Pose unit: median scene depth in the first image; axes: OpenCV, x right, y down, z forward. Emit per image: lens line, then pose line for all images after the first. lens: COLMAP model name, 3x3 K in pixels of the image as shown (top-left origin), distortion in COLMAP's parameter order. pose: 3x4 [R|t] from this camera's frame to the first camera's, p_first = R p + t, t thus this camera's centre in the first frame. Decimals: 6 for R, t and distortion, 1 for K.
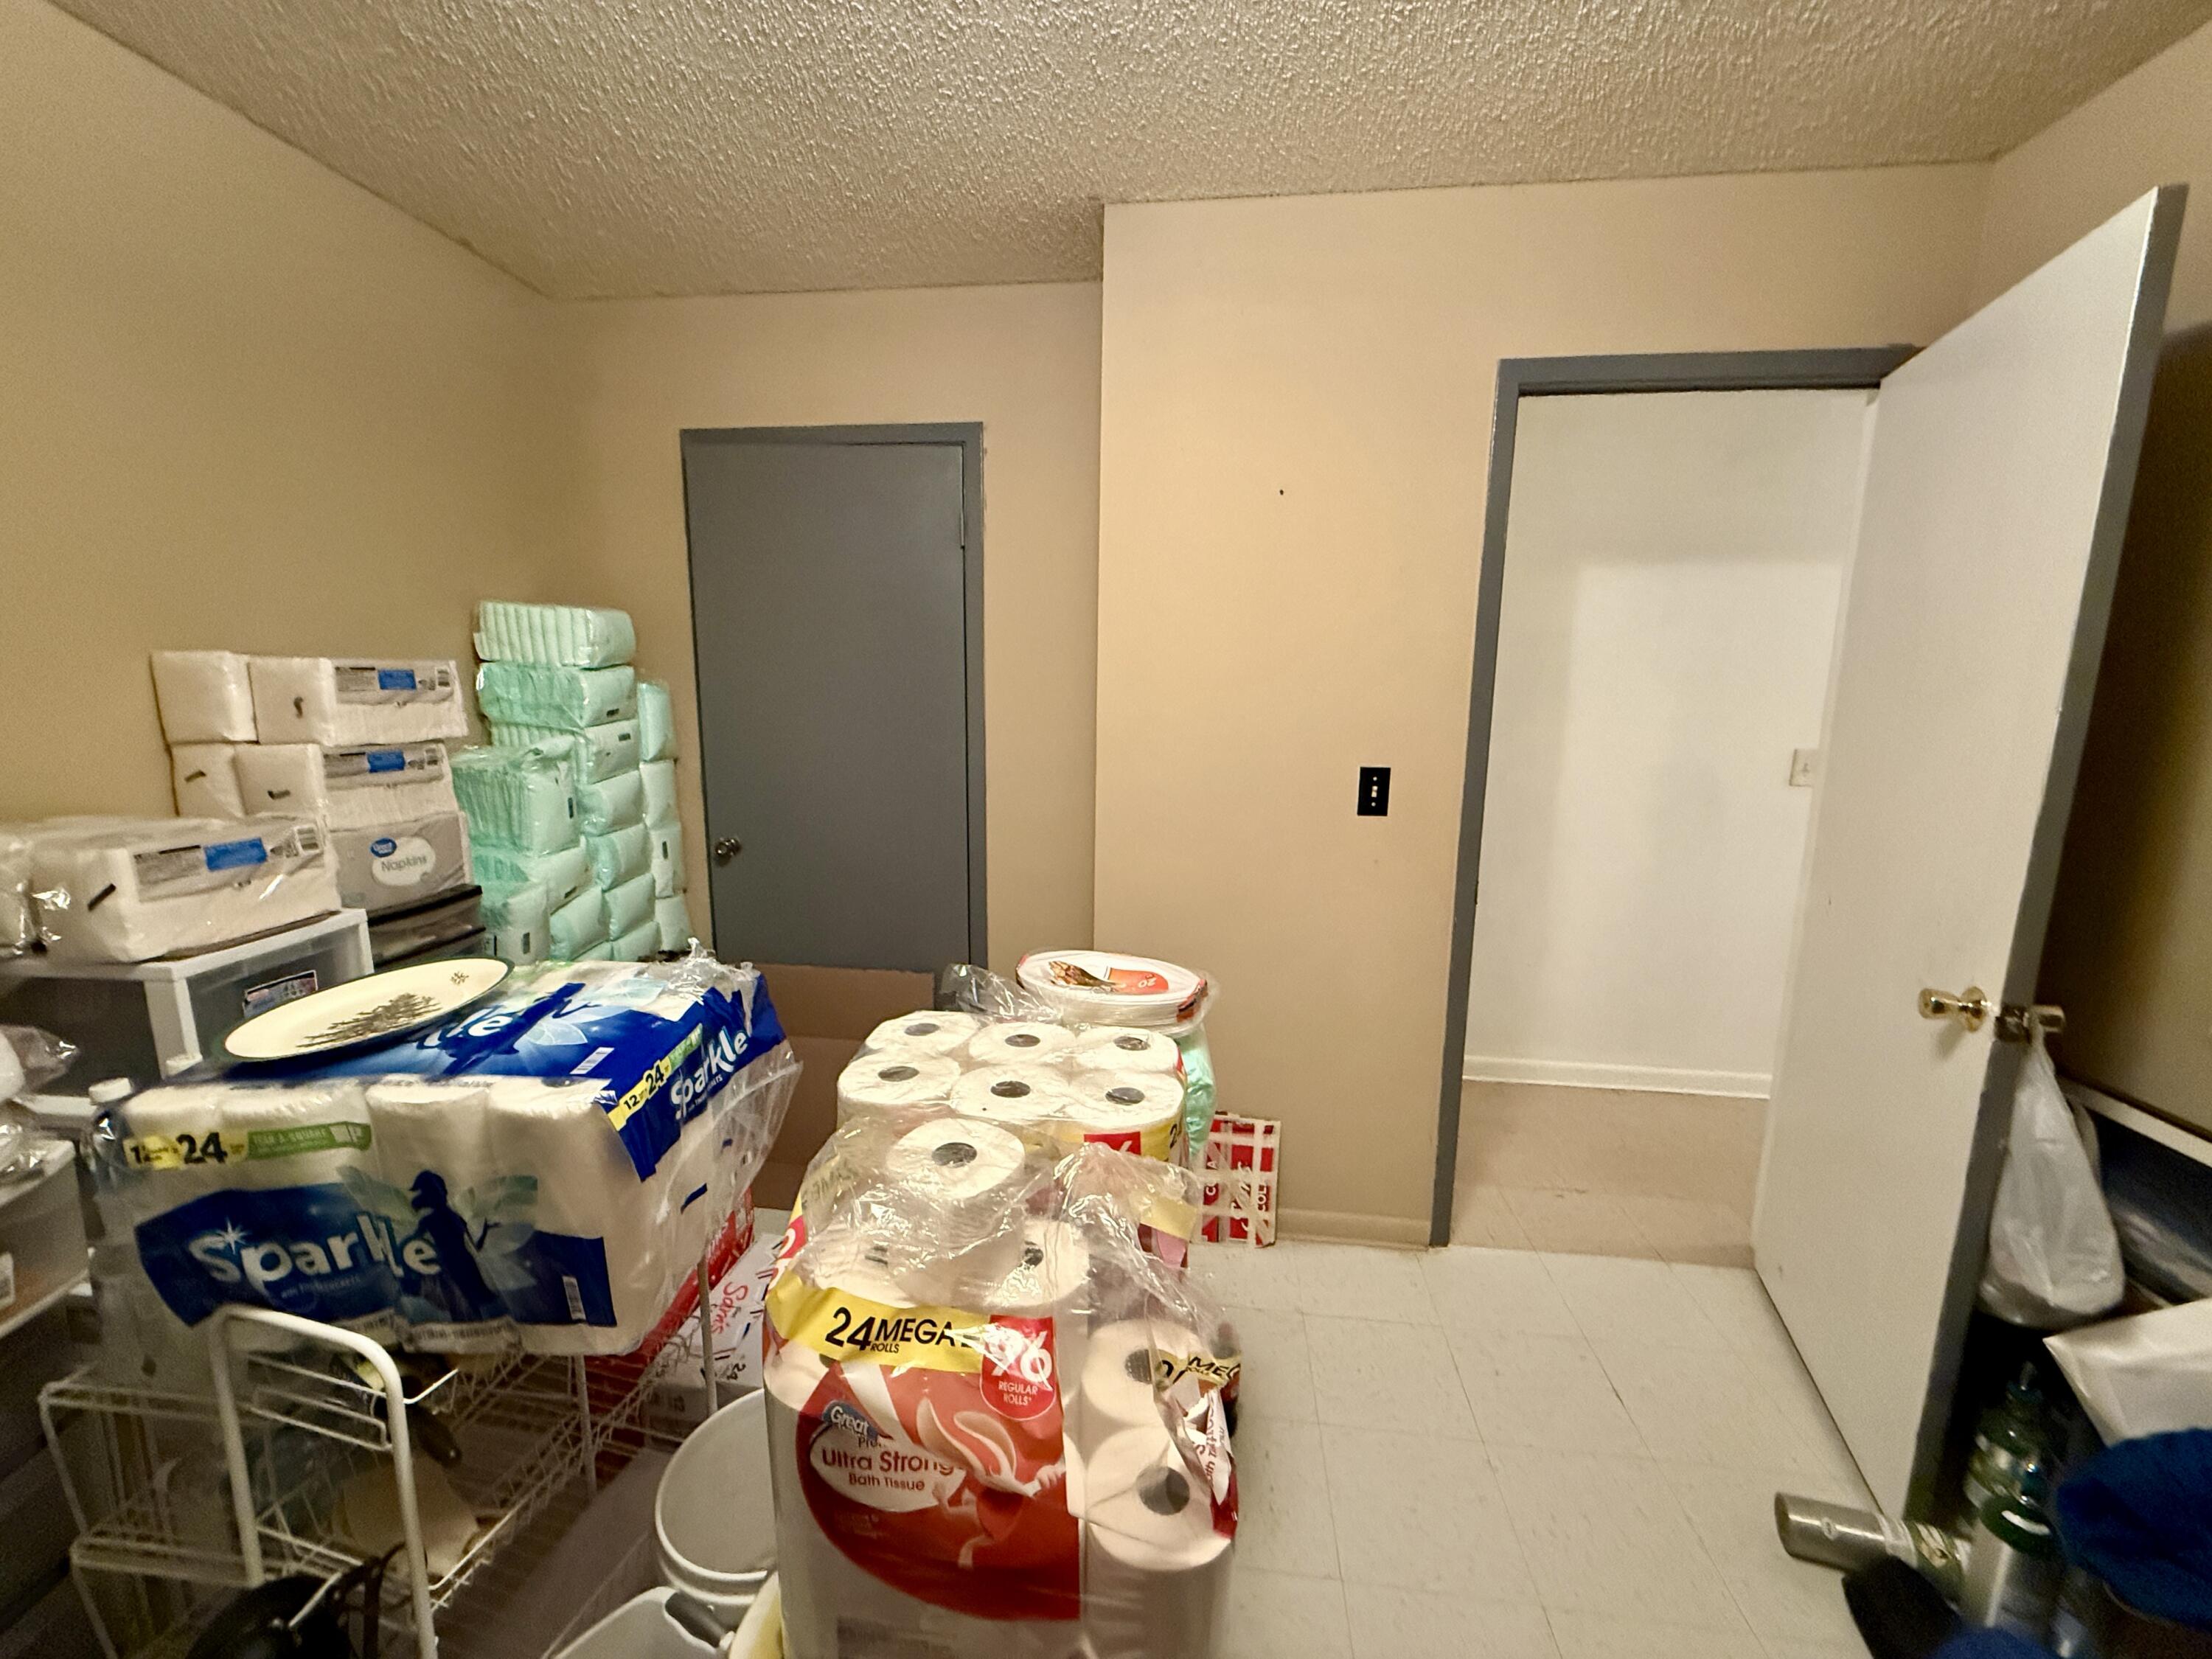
lens RADIAL K [[881.8, 0, 1105.7], [0, 881.8, 825.2], [0, 0, 1]] dist [-0.001691, -0.000079]
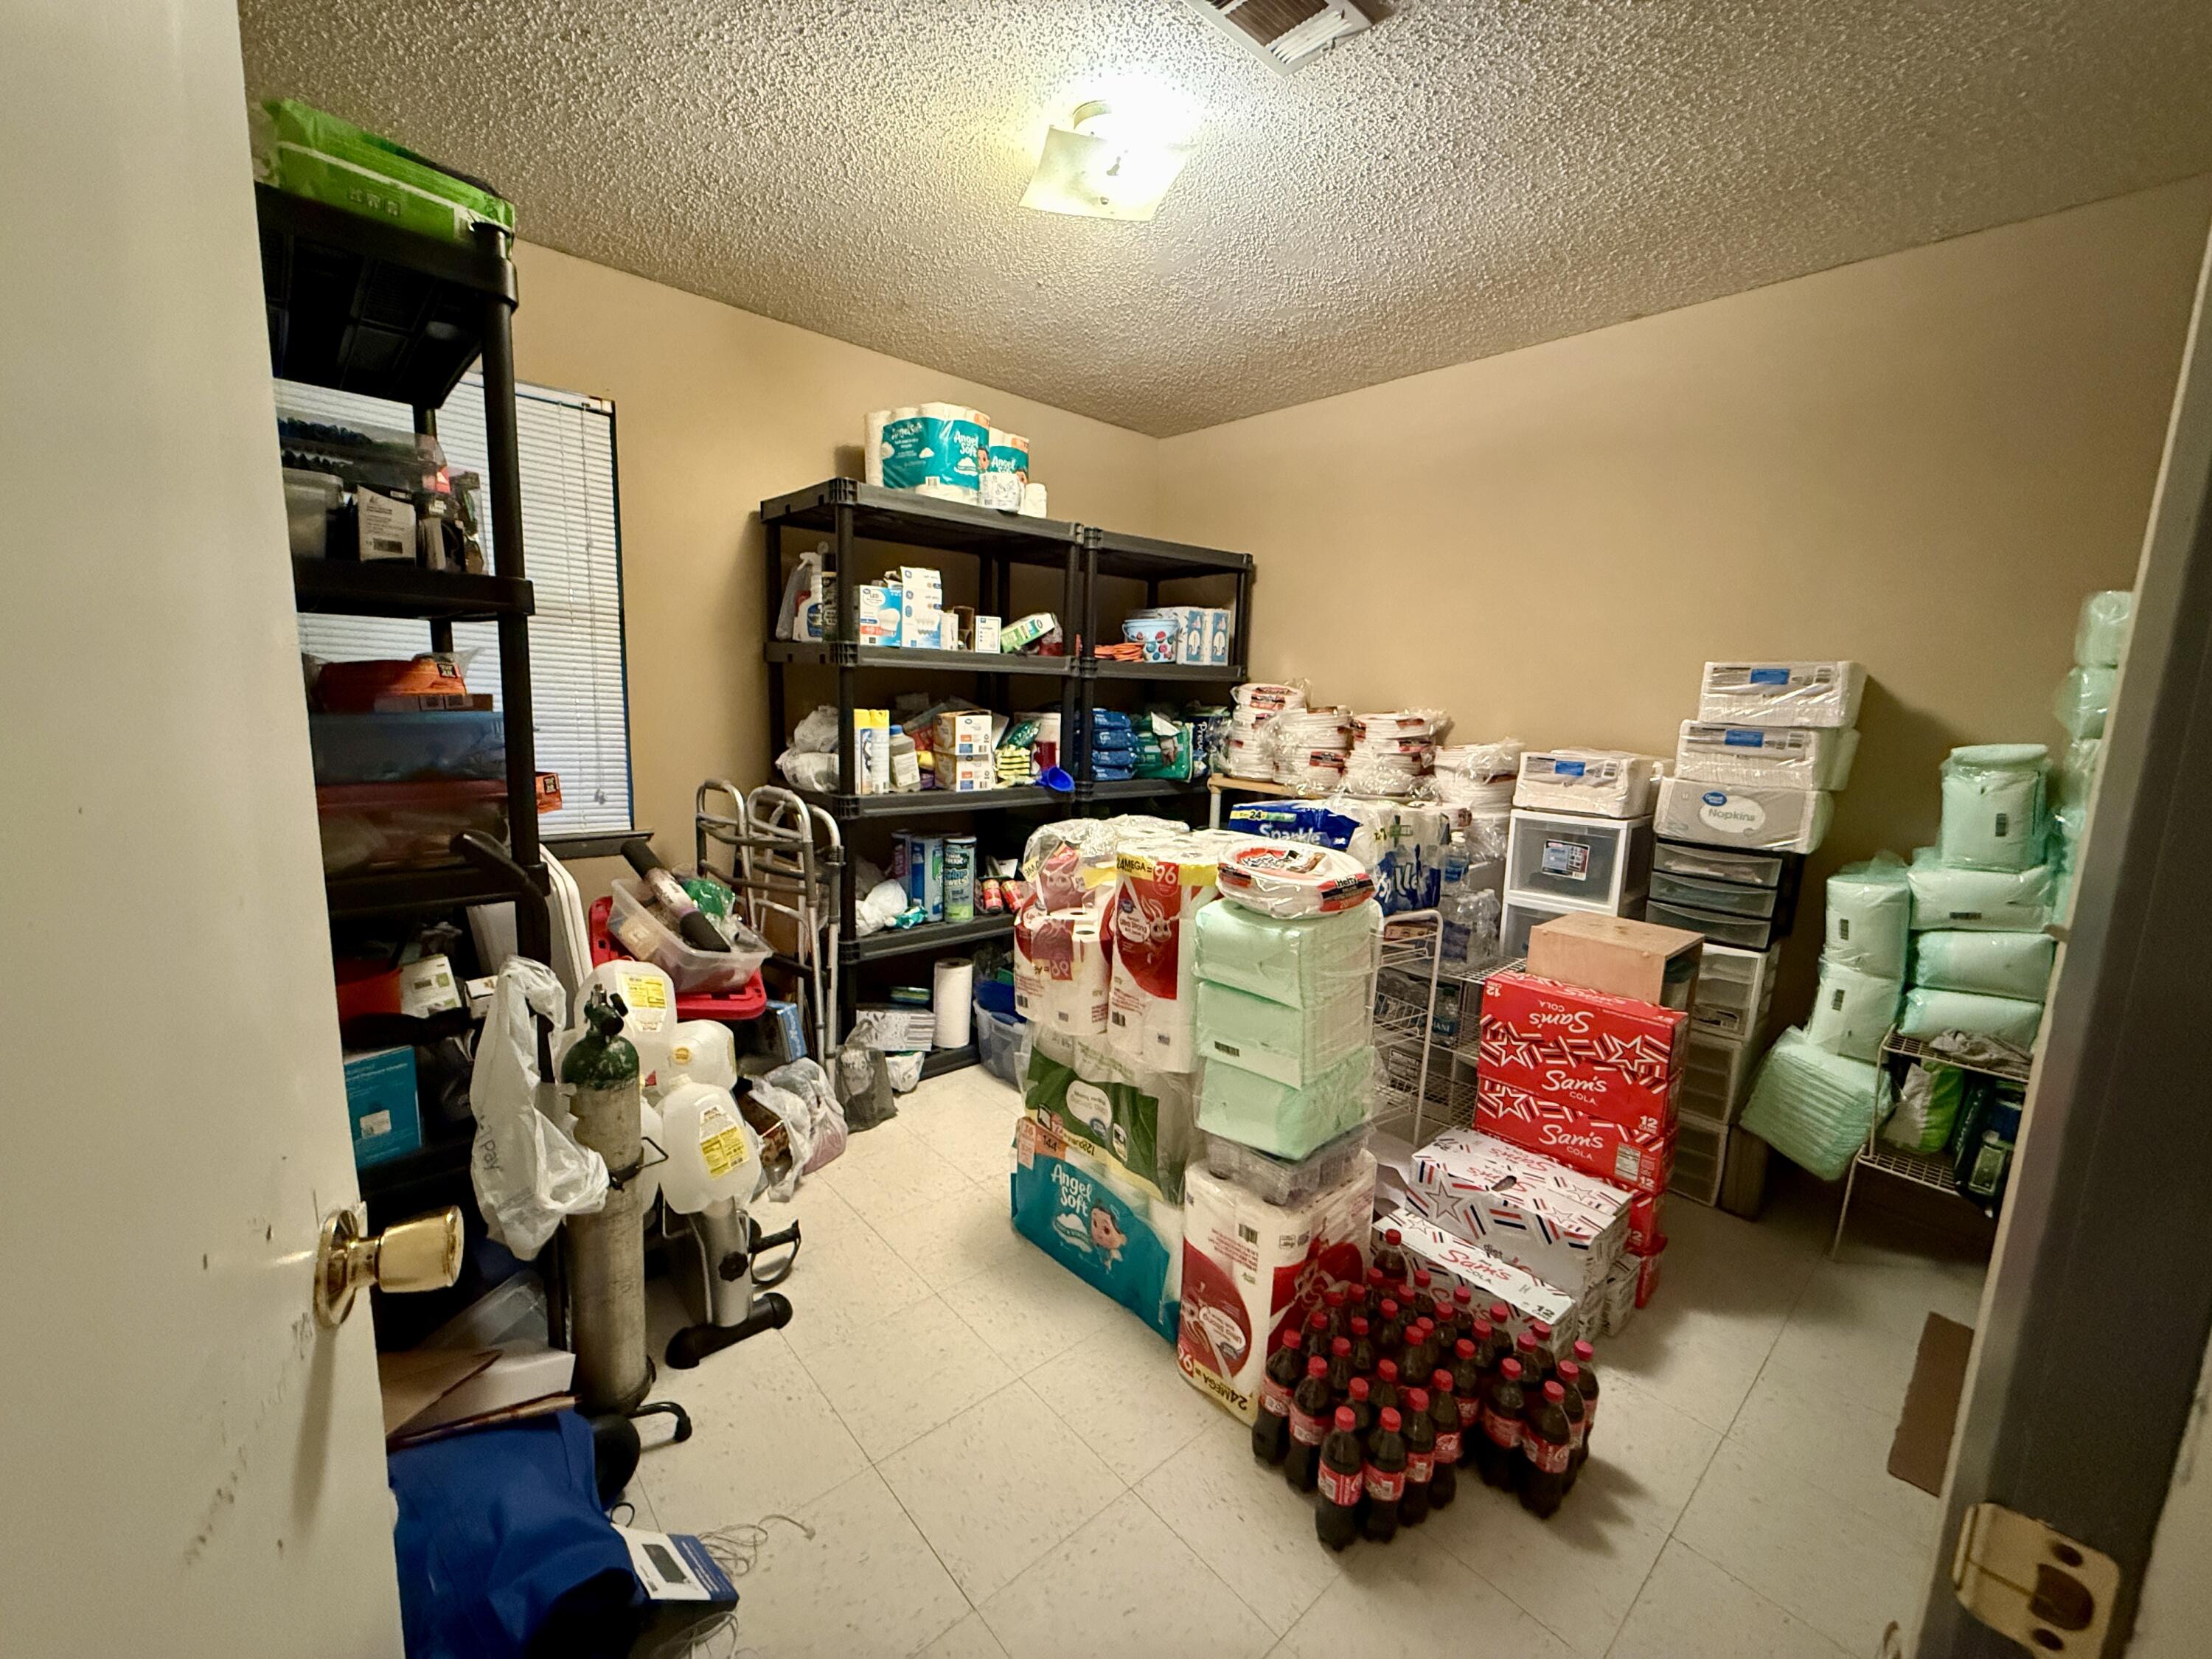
lens RADIAL K [[881.8, 0, 1104.0], [0, 881.8, 833.3], [0, 0, 1]] dist [-0.001691, -0.000079]
pose [[-0.665956, 0.087691, -0.740819, 0.816171], [-0.159901, 0.953206, 0.256573, -0.120896], [0.728653, 0.289324, -0.620771, 1.152435]]
